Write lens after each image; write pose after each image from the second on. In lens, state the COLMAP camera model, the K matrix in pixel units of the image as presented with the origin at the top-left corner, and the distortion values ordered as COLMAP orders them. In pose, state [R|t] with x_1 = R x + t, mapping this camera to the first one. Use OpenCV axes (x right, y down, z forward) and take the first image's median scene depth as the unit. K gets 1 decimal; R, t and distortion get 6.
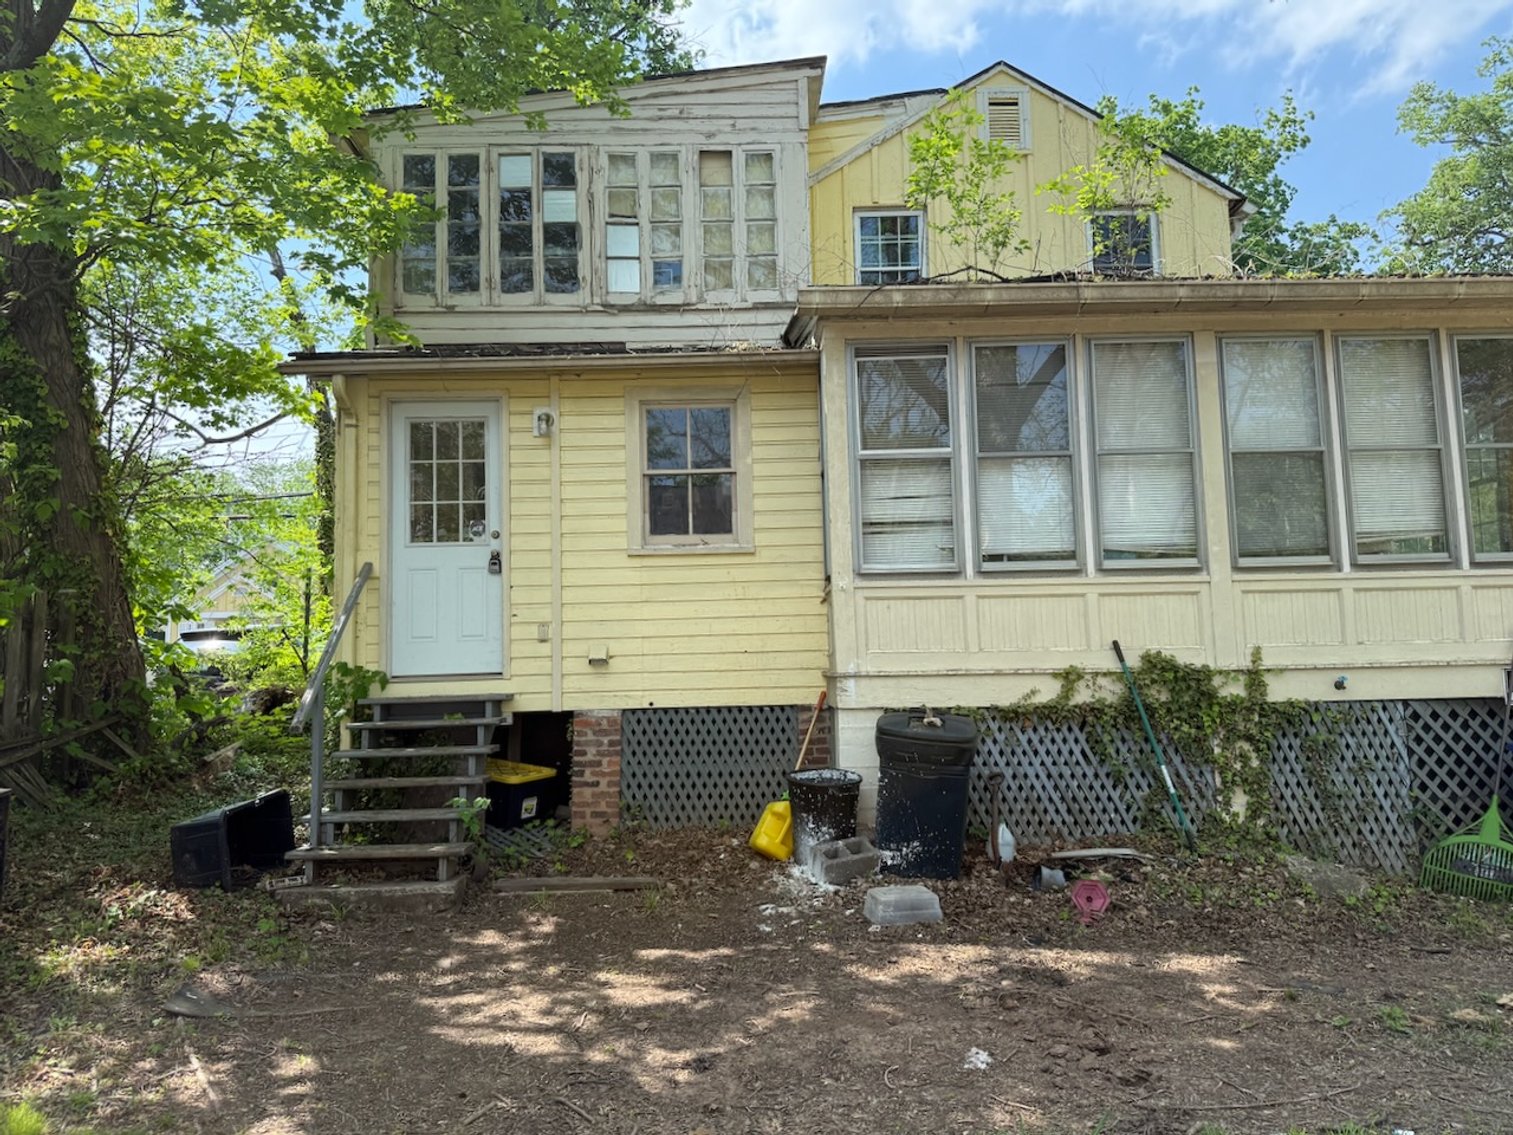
lens RADIAL K [[1083.5, 0, 765.8], [0, 1083.5, 556.9], [0, 0, 1]] dist [0.067119, -0.107220]
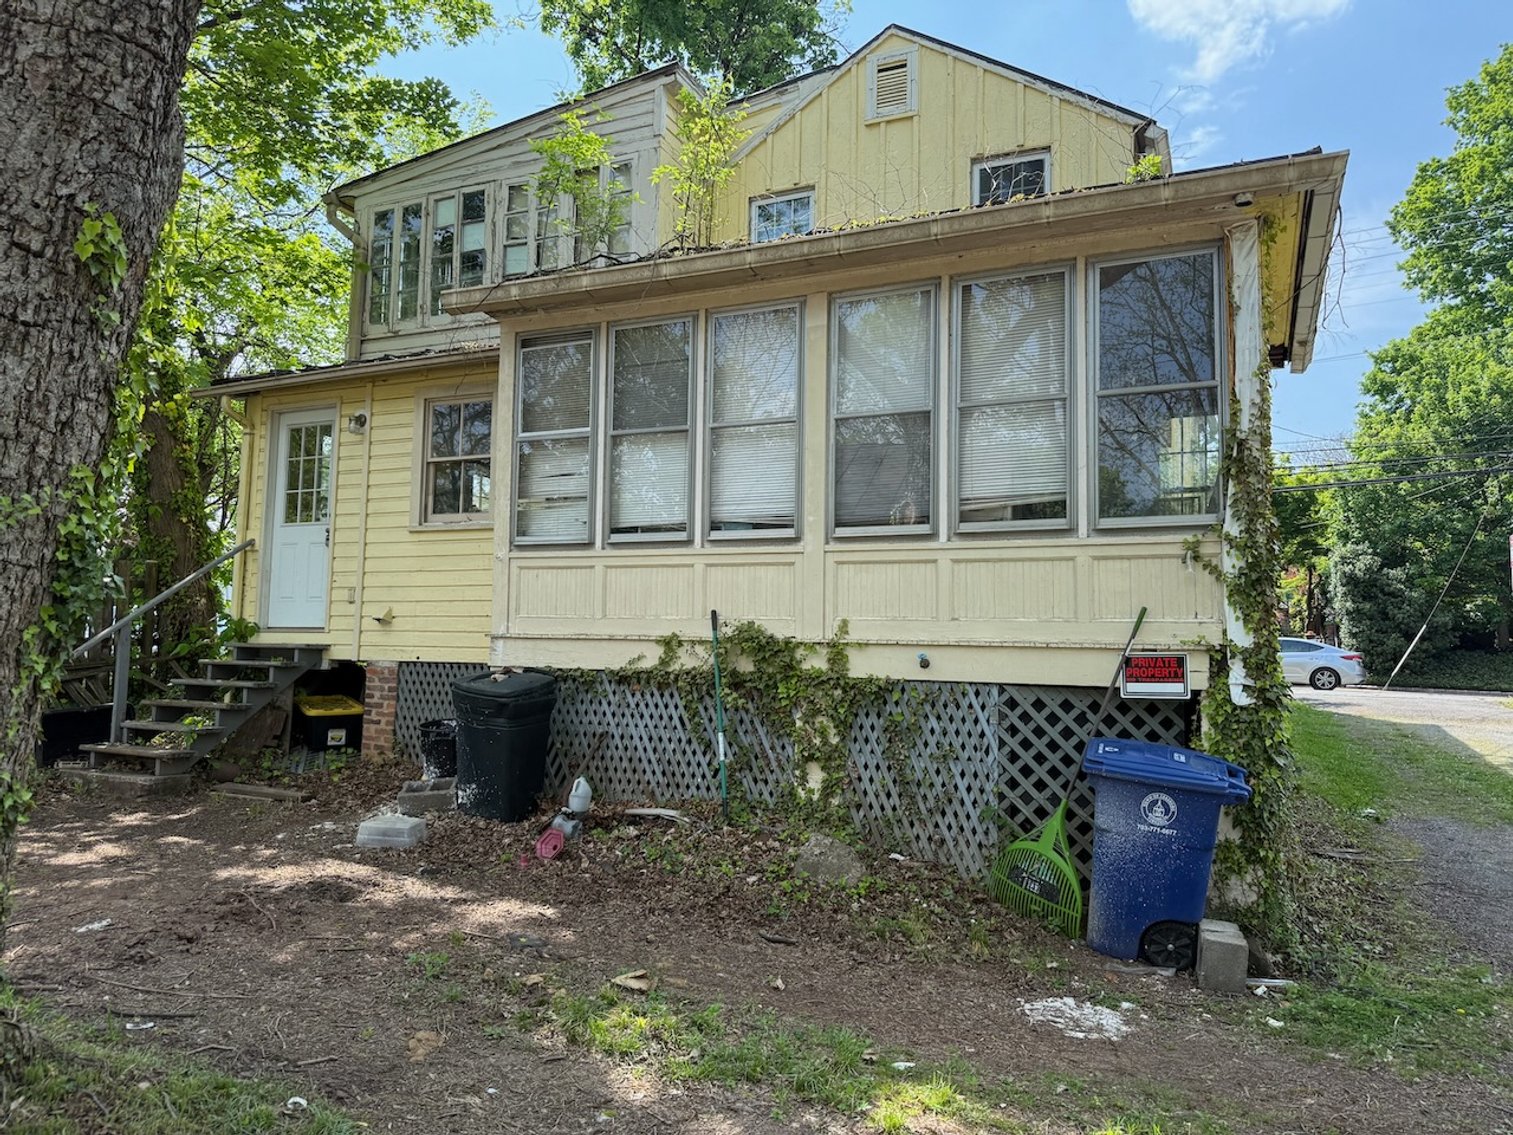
lens RADIAL K [[1083.5, 0, 755.2], [0, 1083.5, 555.7], [0, 0, 1]] dist [0.067119, -0.107220]
pose [[0.893059, 0.001235, -0.449938, 0.793326], [-0.001266, 0.999999, 0.000232, 0.025645], [0.449938, 0.000362, 0.893060, 0.117520]]
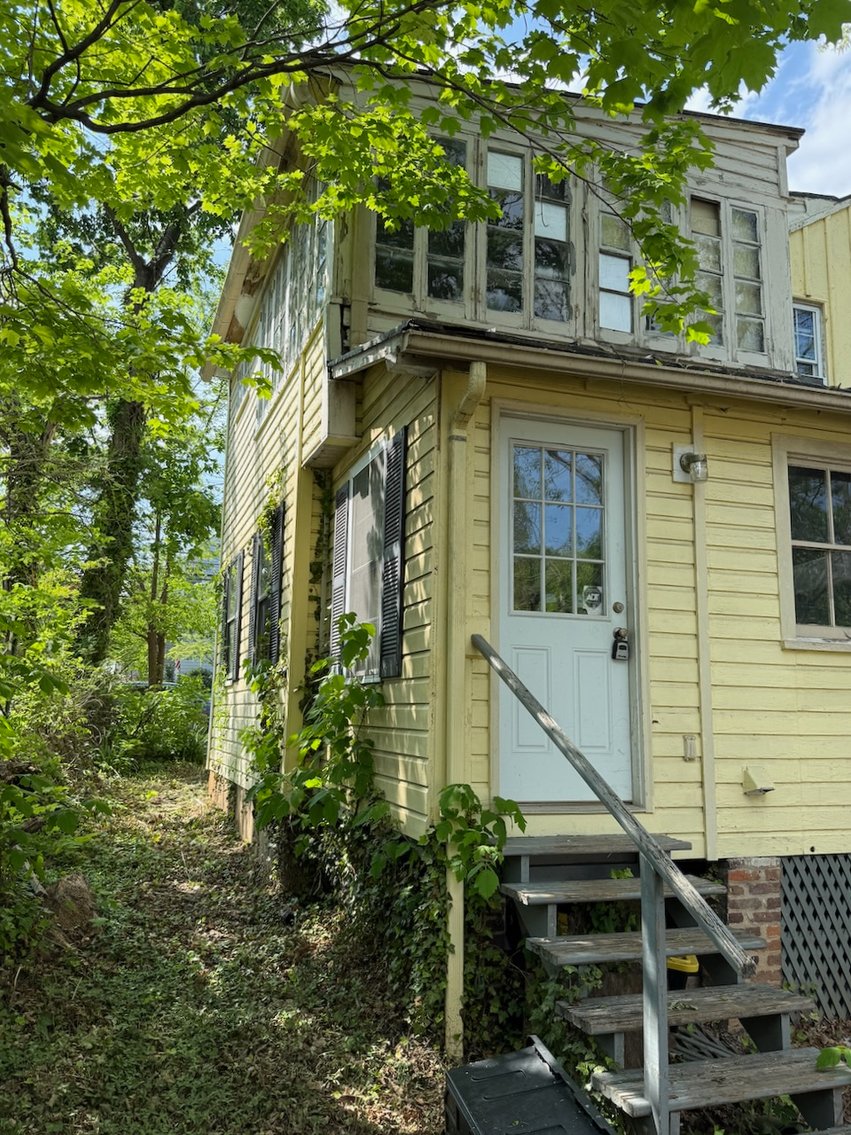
lens RADIAL K [[812.8, 0, 415.4], [0, 812.8, 560.2], [0, 0, 1]] dist [0.067119, -0.107220]
pose [[0.959910, 0.092869, 0.264478, -0.572389], [-0.078269, 0.994795, -0.065240, -0.005956], [-0.269160, 0.041924, 0.962182, 0.544059]]
